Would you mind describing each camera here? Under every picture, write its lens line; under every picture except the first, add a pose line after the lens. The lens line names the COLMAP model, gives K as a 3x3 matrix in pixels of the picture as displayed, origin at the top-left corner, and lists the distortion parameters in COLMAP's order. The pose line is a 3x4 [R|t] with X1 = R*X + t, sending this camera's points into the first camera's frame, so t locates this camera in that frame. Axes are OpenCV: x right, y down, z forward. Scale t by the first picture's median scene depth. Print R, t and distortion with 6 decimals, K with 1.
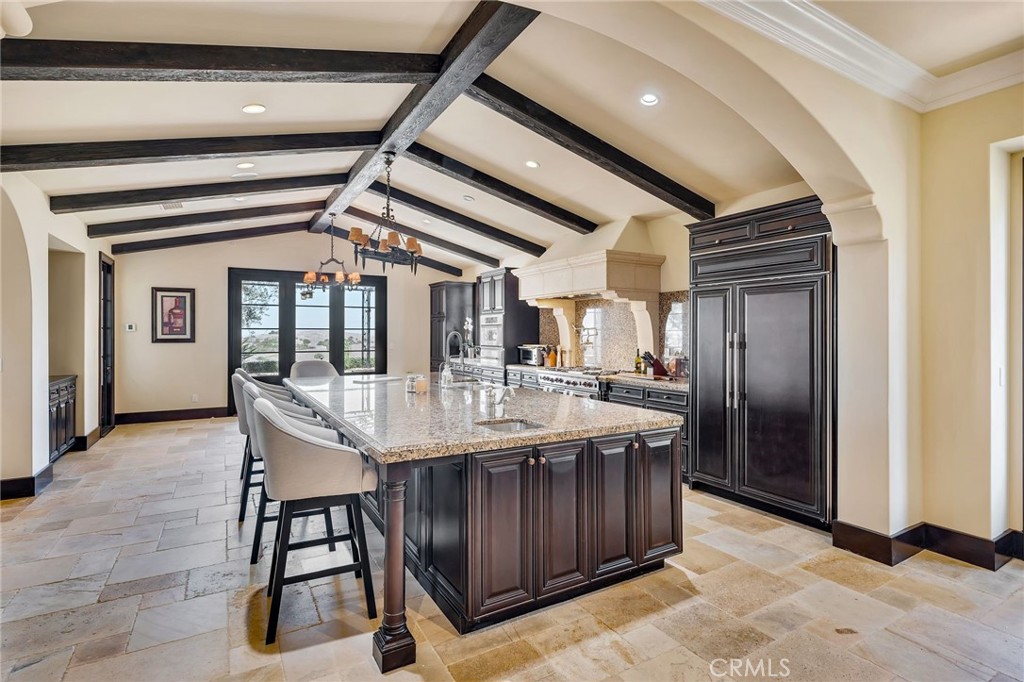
lens RADIAL K [[498.6, 0, 511.8], [0, 498.6, 333.6], [0, 0, 1]] dist [-0.000813, -0.000290]
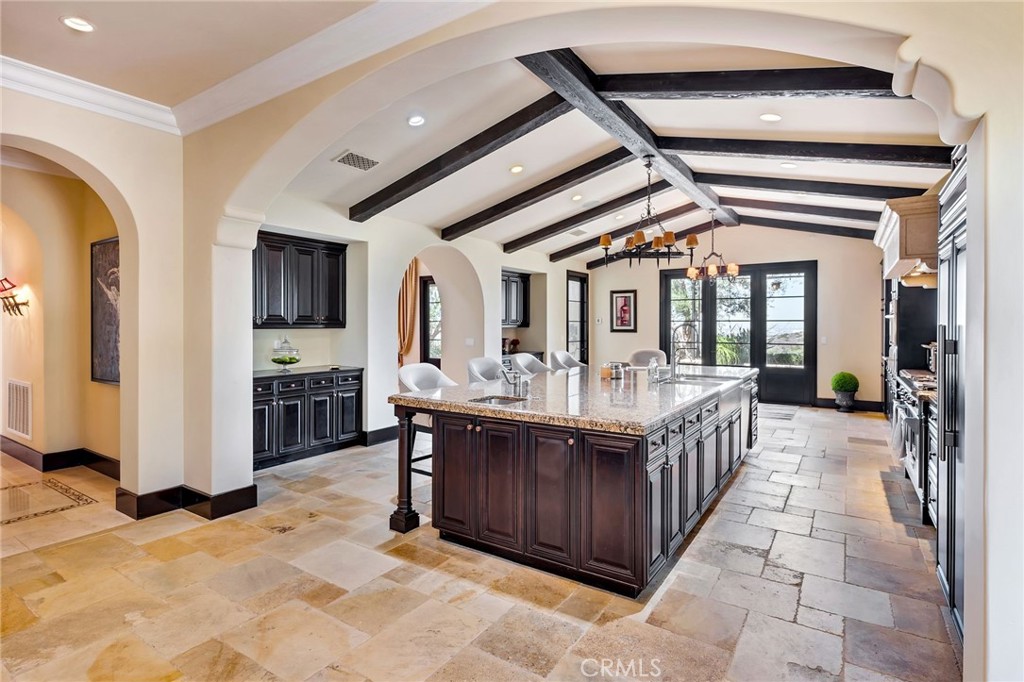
lens RADIAL K [[503.5, 0, 512.2], [0, 503.5, 329.2], [0, 0, 1]] dist [-0.000780, -0.000048]
pose [[0.443595, 0.008134, -0.896190, 0.474252], [-0.001502, 0.999964, 0.008333, -0.000471], [0.896226, -0.002350, 0.443592, 0.206618]]
